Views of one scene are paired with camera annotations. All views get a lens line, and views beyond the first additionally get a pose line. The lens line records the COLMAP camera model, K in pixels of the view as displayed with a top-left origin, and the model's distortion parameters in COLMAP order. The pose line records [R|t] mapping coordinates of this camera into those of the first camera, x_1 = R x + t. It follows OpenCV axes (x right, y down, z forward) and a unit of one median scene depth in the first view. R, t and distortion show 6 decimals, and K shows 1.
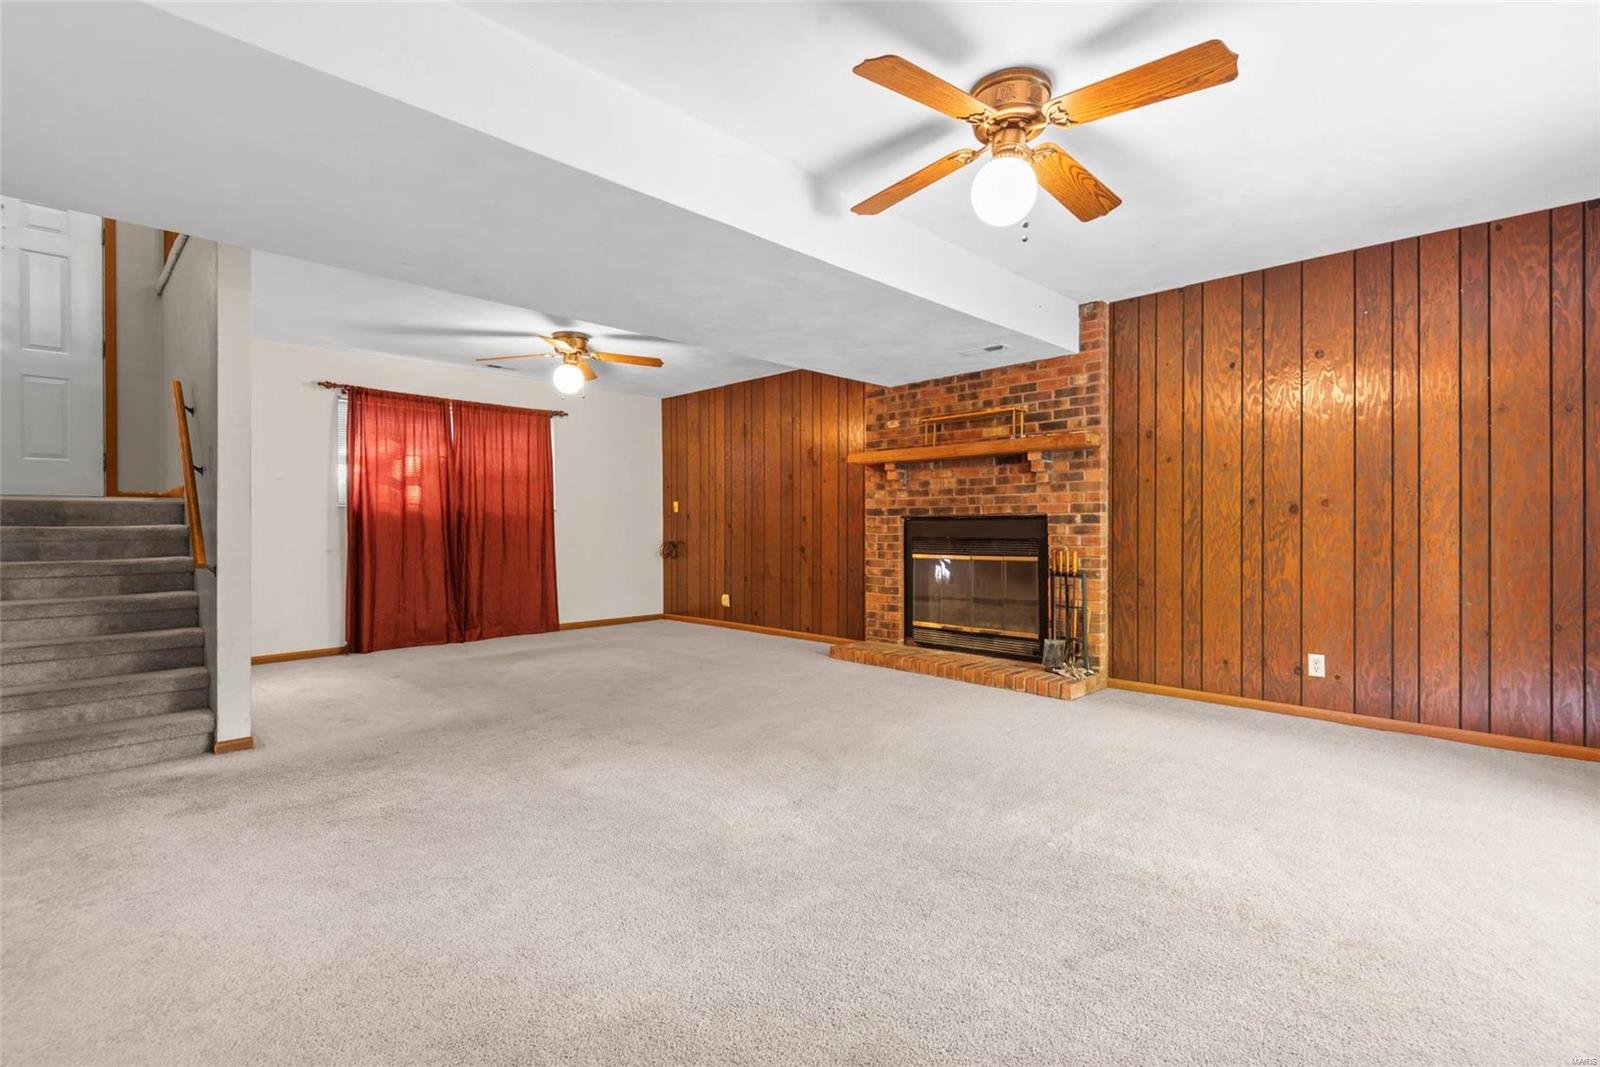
lens RADIAL K [[727.4, 0, 806.5], [0, 727.4, 527.3], [0, 0, 1]] dist [0.048036, -0.025430]
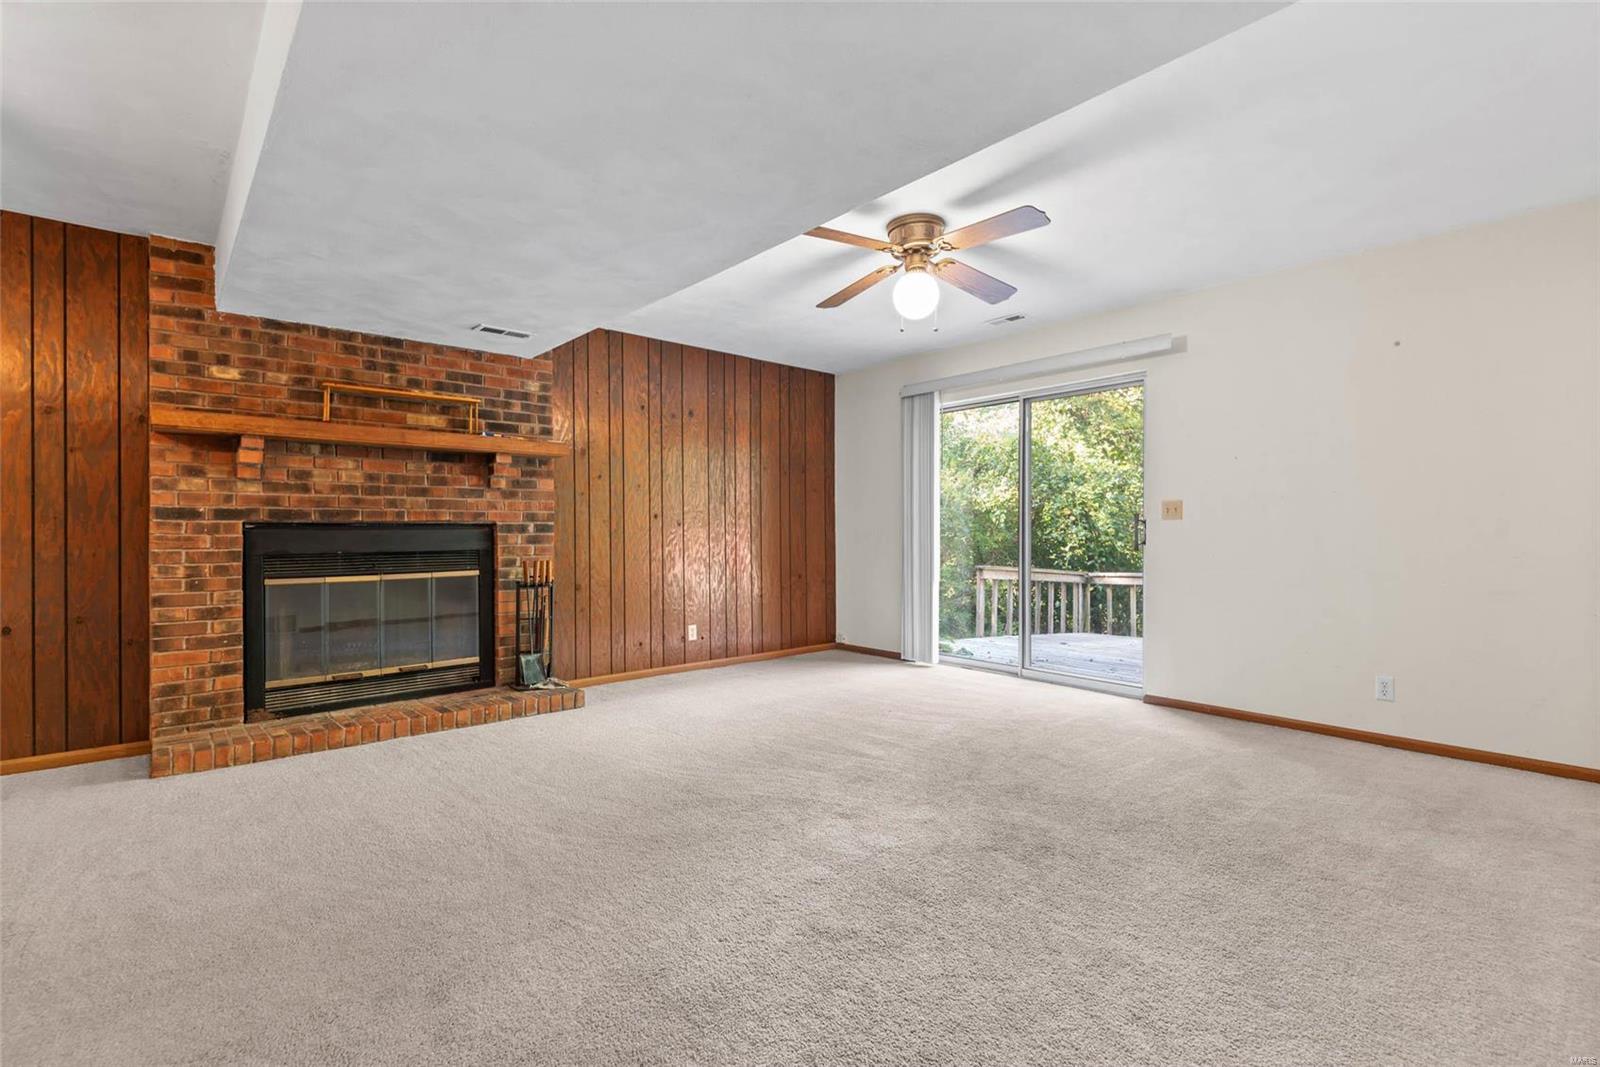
lens RADIAL K [[727.4, 0, 806.5], [0, 727.4, 527.3], [0, 0, 1]] dist [0.048036, -0.025430]
pose [[0.079384, 0.009374, 0.996800, -0.524048], [0.006957, 0.999926, -0.009958, -0.000115], [-0.996820, 0.007726, 0.079313, 0.508100]]
